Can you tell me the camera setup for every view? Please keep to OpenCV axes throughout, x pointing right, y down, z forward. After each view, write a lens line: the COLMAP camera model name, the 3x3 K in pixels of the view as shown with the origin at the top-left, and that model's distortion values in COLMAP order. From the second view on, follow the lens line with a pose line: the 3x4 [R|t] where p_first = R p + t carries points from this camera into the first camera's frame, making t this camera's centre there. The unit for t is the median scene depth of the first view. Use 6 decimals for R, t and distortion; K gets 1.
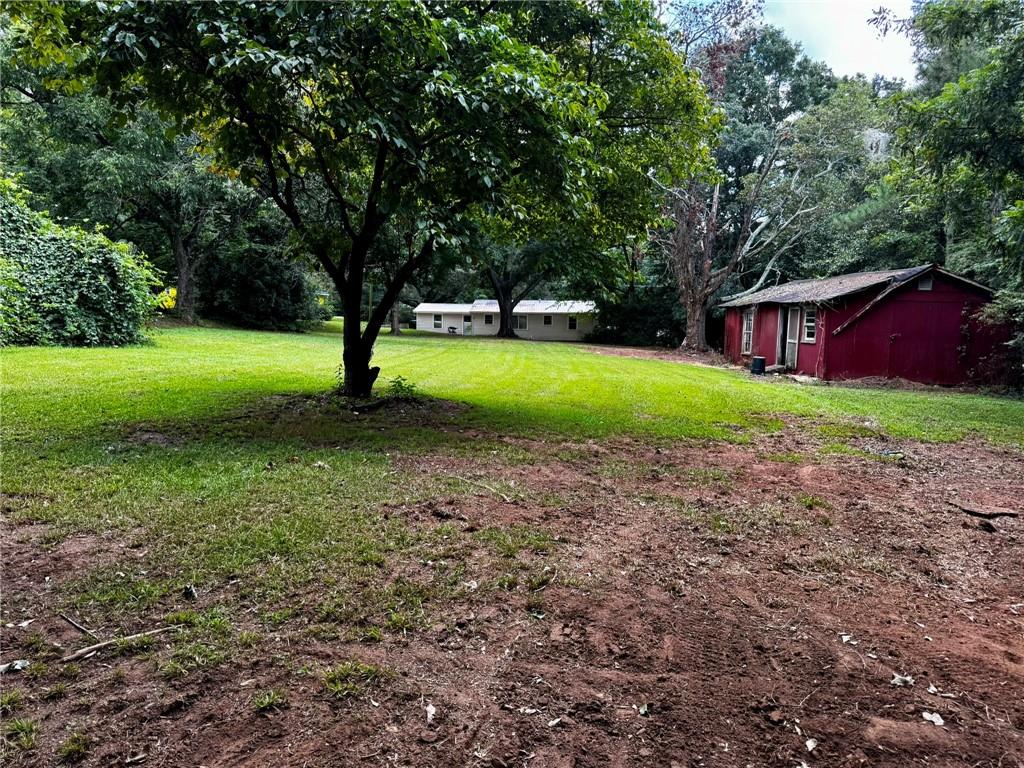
lens RADIAL K [[725.9, 0, 512.0], [0, 725.9, 384.0], [0, 0, 1]] dist [0.001249, -0.004751]
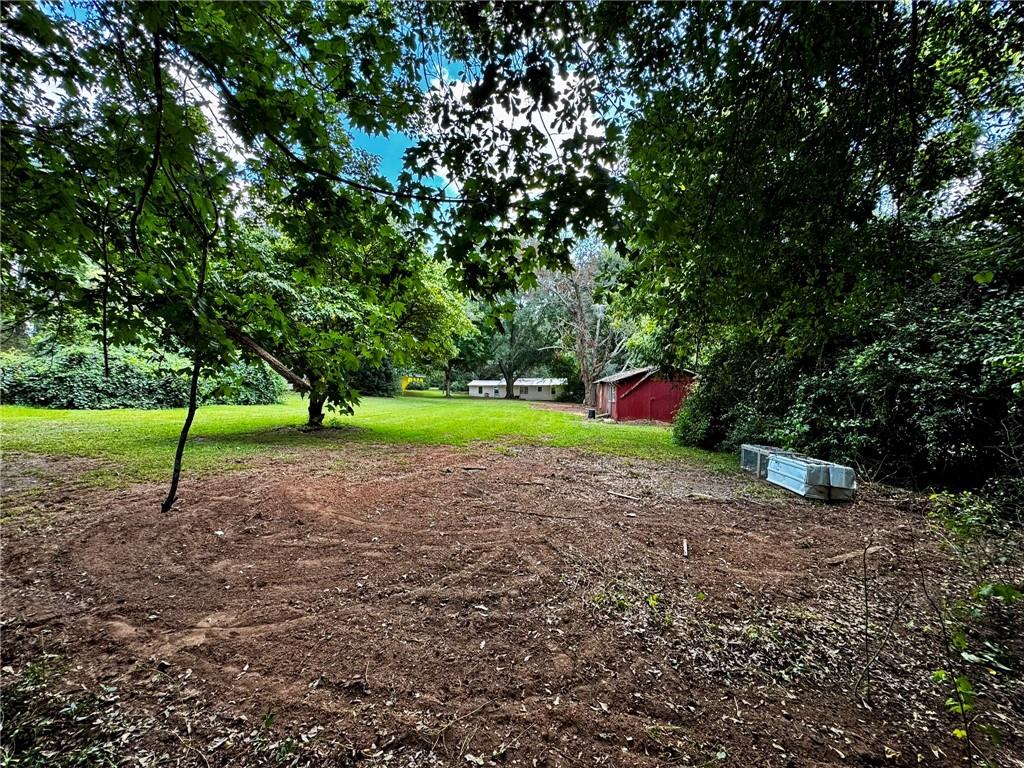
lens RADIAL K [[413.5, 0, 512.0], [0, 413.5, 384.0], [0, 0, 1]] dist [0.000269, 0.000006]
pose [[0.995722, -0.005930, -0.092209, 0.148949], [-0.003119, 0.995213, -0.097684, 0.002779], [0.092347, 0.097554, 0.990937, -0.088650]]
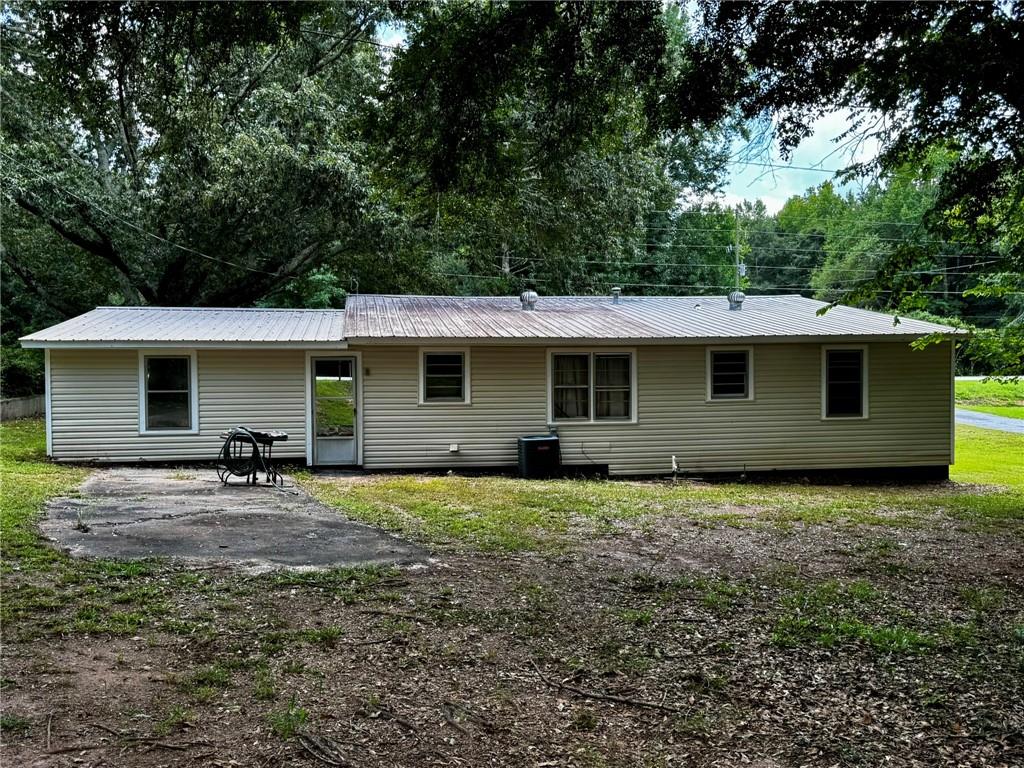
lens RADIAL K [[942.0, 0, 512.0], [0, 942.0, 384.0], [0, 0, 1]] dist [0.000489, -0.002935]
pose [[0.985390, -0.025040, 0.168461, -0.109795], [0.036466, 0.997214, -0.065077, -0.136707], [-0.166362, 0.070269, 0.983558, 1.467139]]
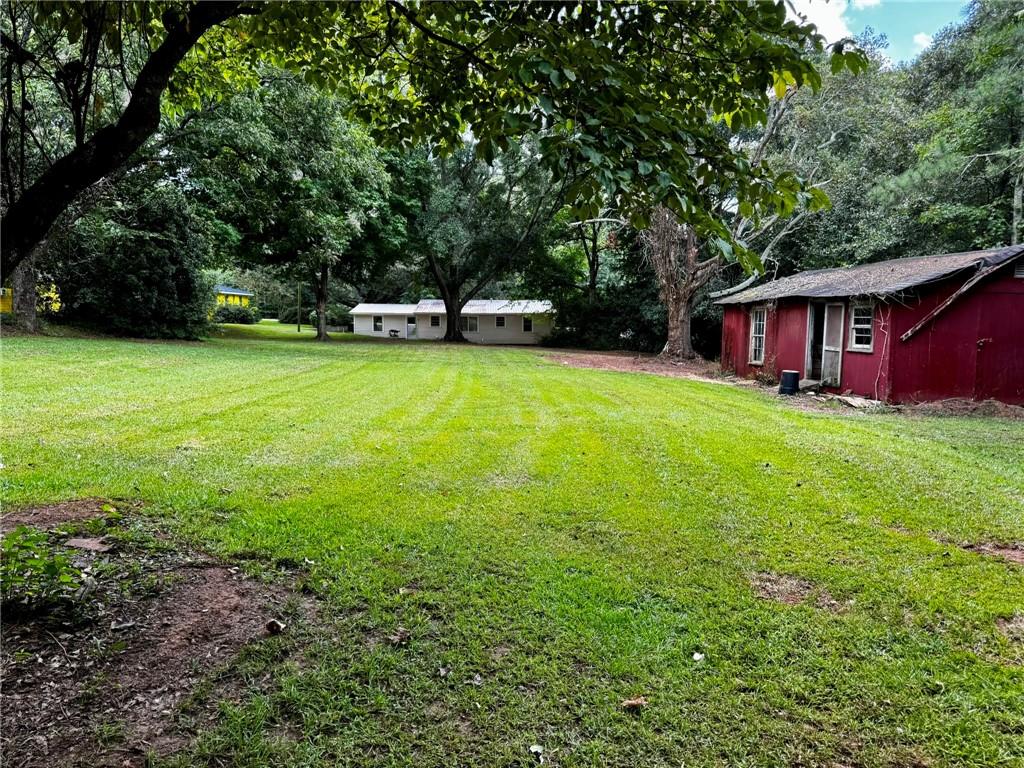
lens RADIAL K [[725.9, 0, 512.0], [0, 725.9, 384.0], [0, 0, 1]] dist [0.001249, -0.004751]
pose [[0.997769, -0.014106, 0.065254, 0.006756], [0.014181, 0.999899, -0.000681, -0.017740], [-0.065238, 0.001605, 0.997868, 0.183481]]
